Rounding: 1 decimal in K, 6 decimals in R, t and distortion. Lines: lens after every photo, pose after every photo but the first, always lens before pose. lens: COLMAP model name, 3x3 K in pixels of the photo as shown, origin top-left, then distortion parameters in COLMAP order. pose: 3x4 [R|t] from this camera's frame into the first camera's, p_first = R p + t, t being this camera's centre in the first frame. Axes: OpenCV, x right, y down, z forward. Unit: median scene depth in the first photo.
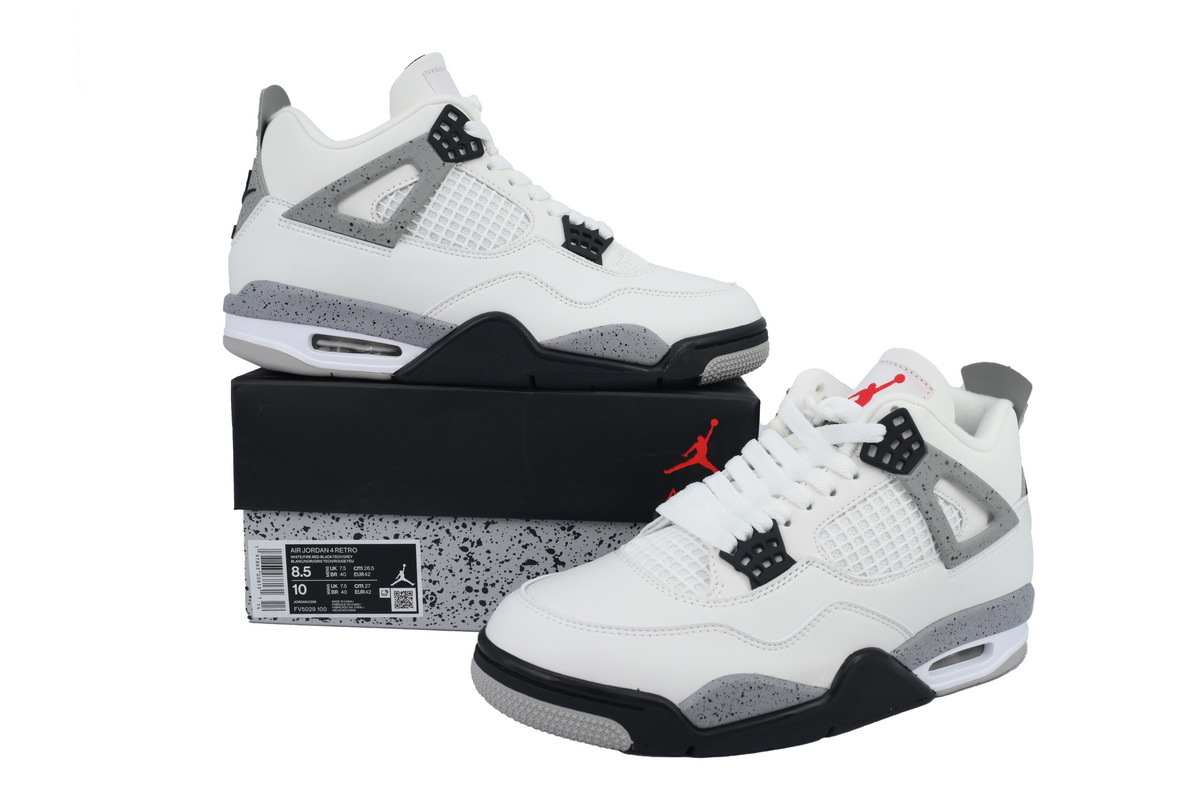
lens RADIAL K [[855.3, 0, 600.0], [0, 855.3, 400.0], [0, 0, 1]] dist [-0.001727, -0.000641]
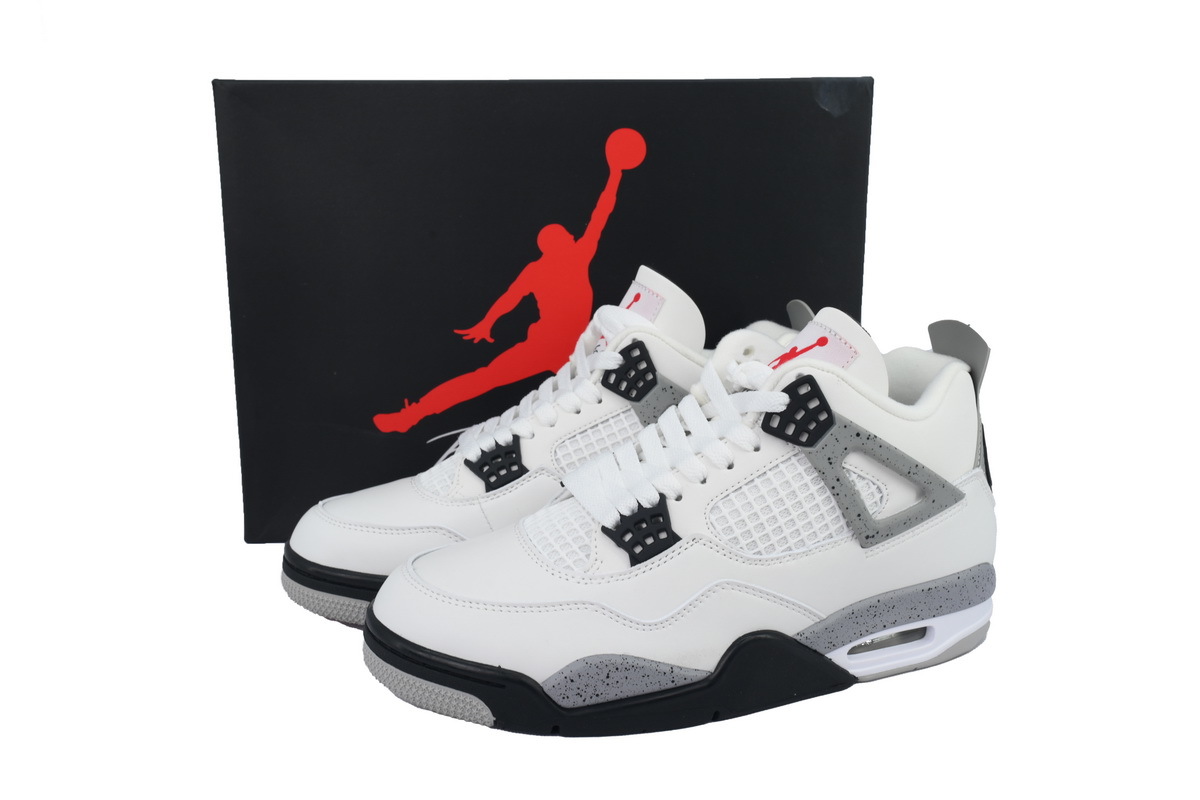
lens RADIAL K [[855.3, 0, 600.0], [0, 855.3, 400.0], [0, 0, 1]] dist [-0.001727, -0.000641]
pose [[0.991106, 0.000281, -0.133078, 0.259268], [0.007472, 0.998302, 0.057761, -0.018825], [0.132868, -0.058242, 0.989421, 0.059074]]
